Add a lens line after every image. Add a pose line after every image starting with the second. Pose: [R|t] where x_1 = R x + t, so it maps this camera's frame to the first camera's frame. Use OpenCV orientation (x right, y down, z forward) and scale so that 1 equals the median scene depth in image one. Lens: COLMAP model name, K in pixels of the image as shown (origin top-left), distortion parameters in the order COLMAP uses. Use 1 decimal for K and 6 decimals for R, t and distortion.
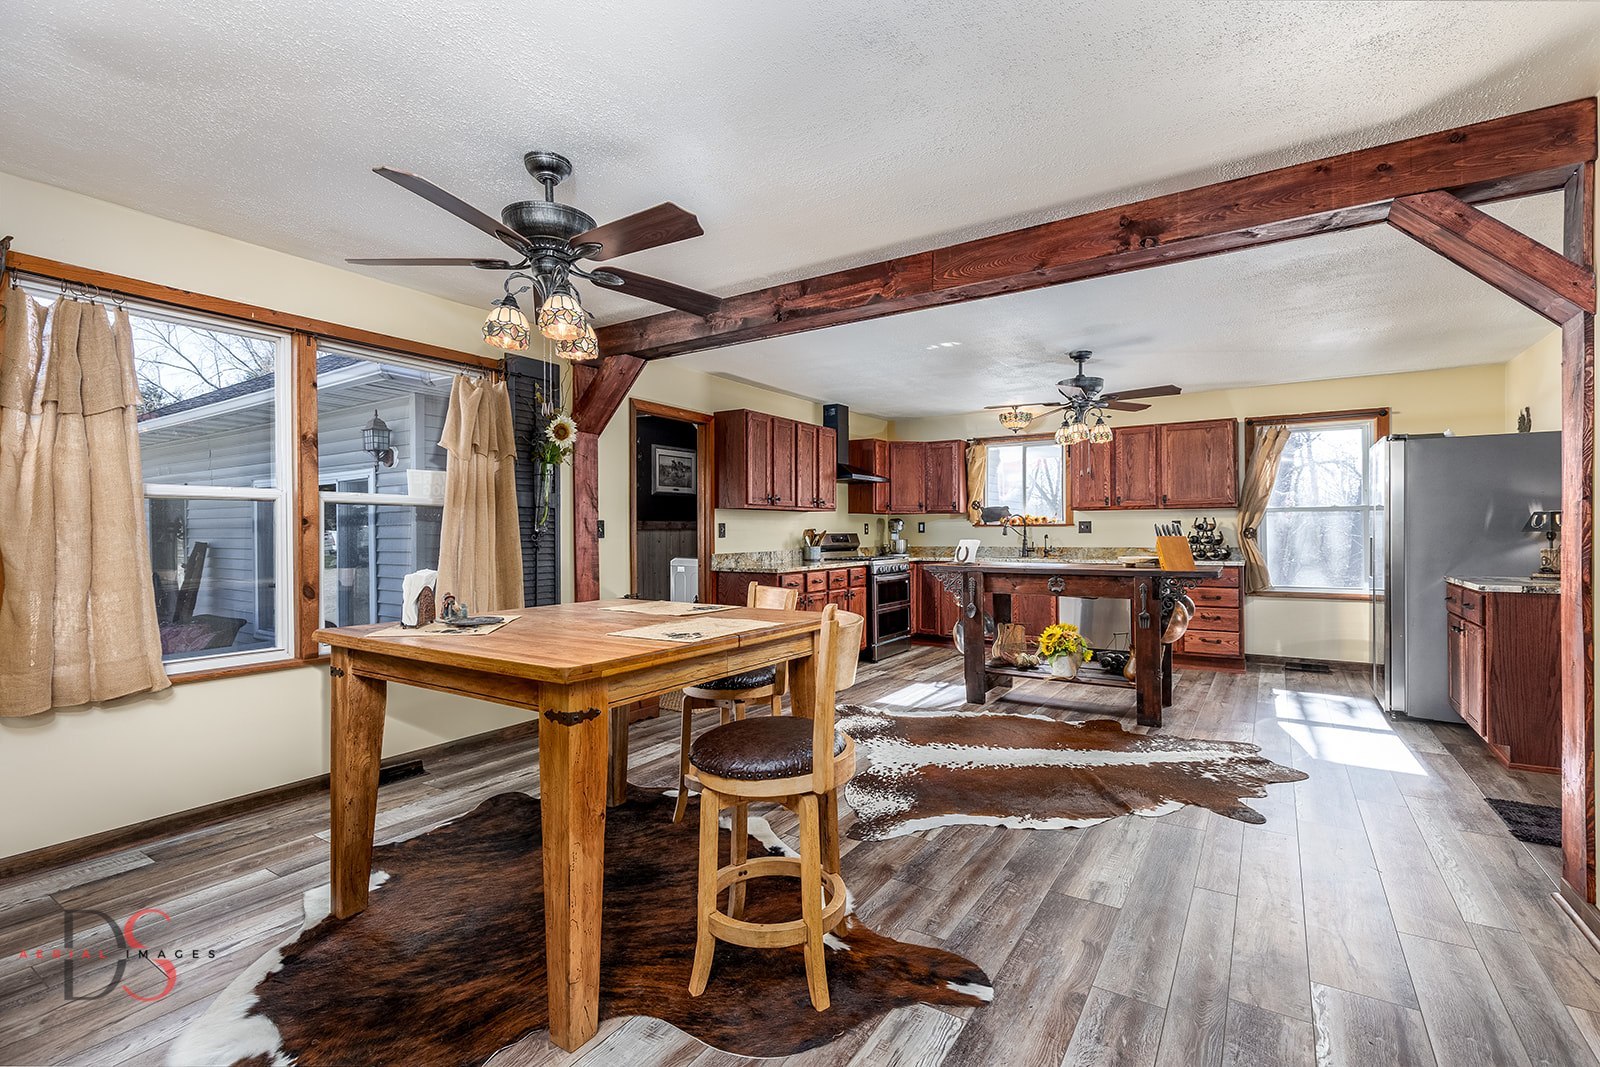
lens RADIAL K [[725.3, 0, 807.9], [0, 725.3, 529.2], [0, 0, 1]] dist [0.013050, -0.001562]
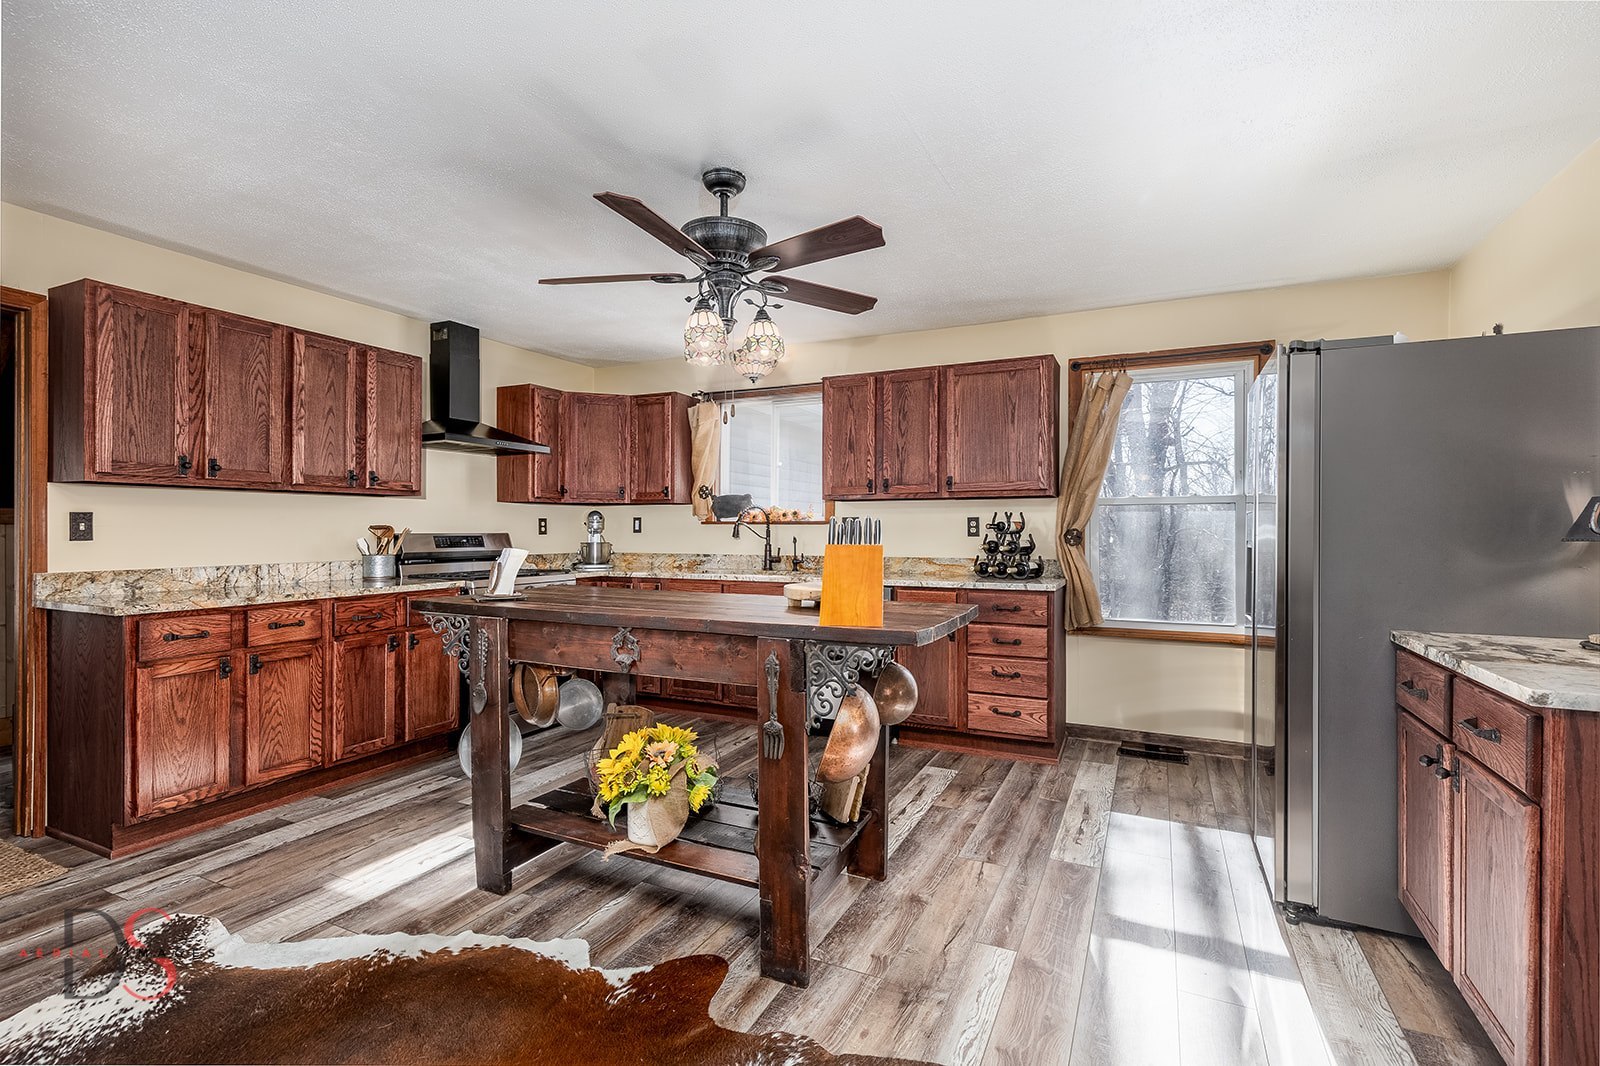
lens RADIAL K [[725.3, 0, 806.6], [0, 725.3, 528.1], [0, 0, 1]] dist [0.013050, -0.001562]
pose [[0.992813, 0.007697, 0.119426, 0.285091], [-0.007648, 0.999970, -0.000864, -0.000293], [-0.119429, -0.000055, 0.992843, 0.377048]]
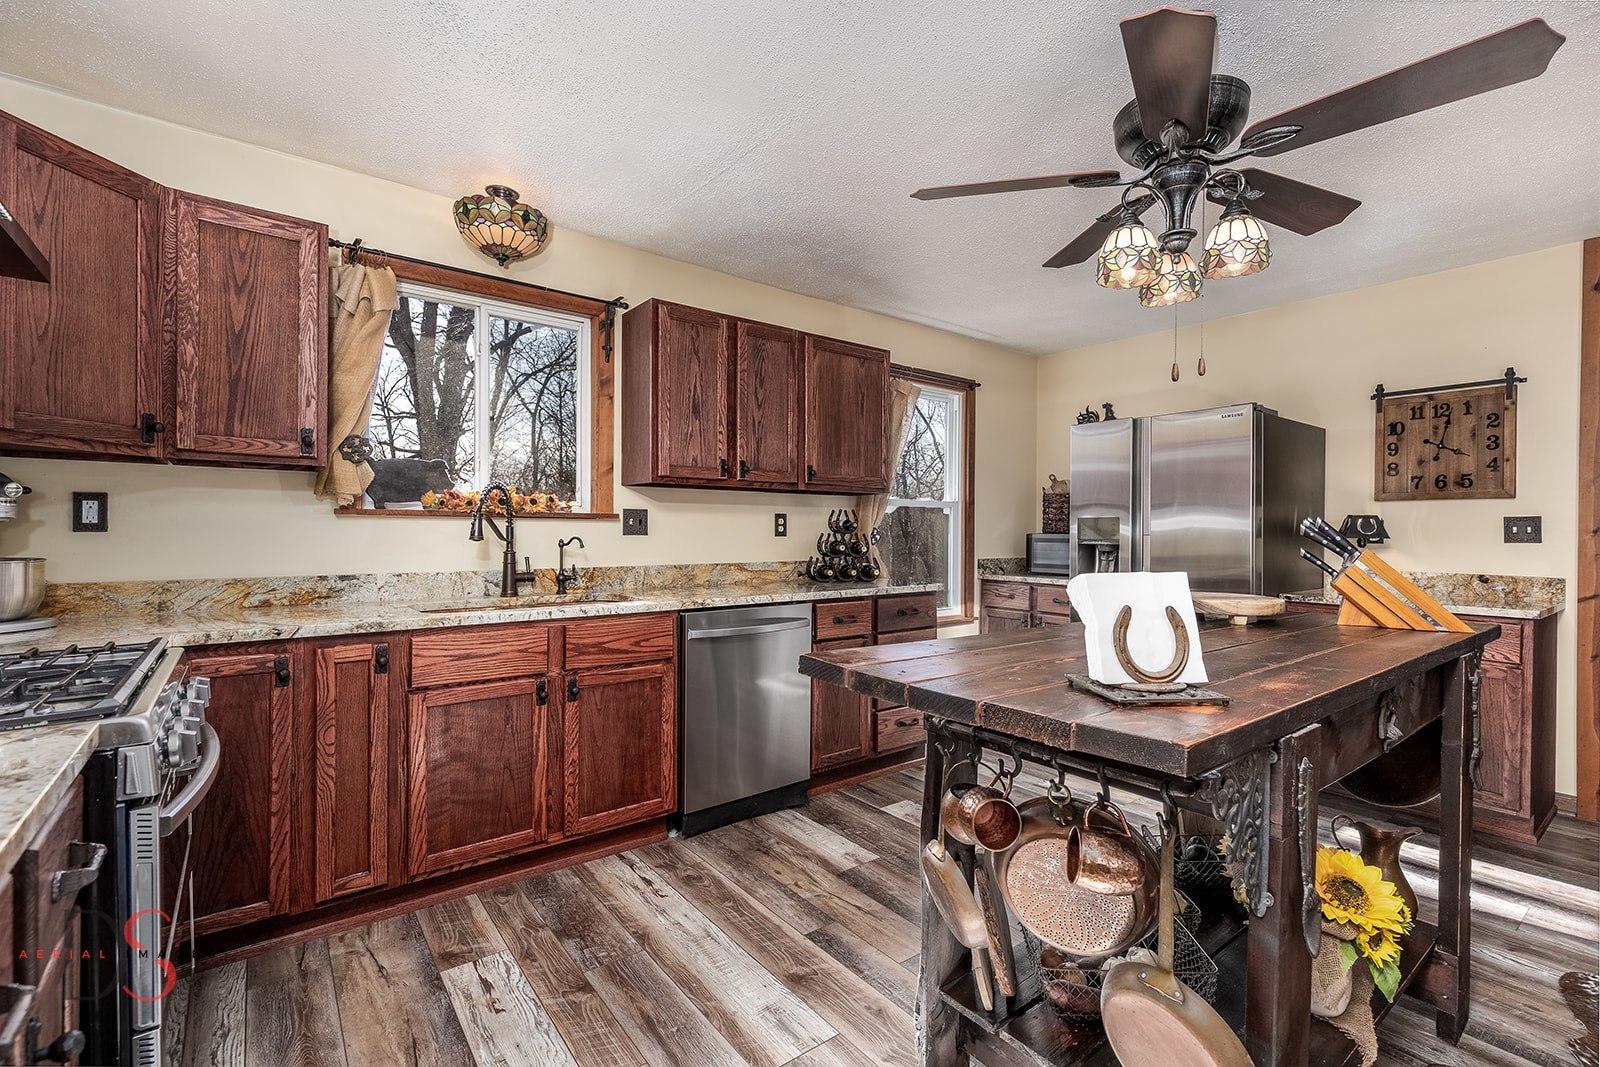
lens RADIAL K [[725.3, 0, 814.7], [0, 725.3, 535.0], [0, 0, 1]] dist [0.013050, -0.001562]
pose [[0.323305, 0.002831, 0.946291, -0.015304], [-0.008895, 0.999960, 0.000047, 0.004430], [-0.946253, -0.008432, 0.323317, 0.808416]]
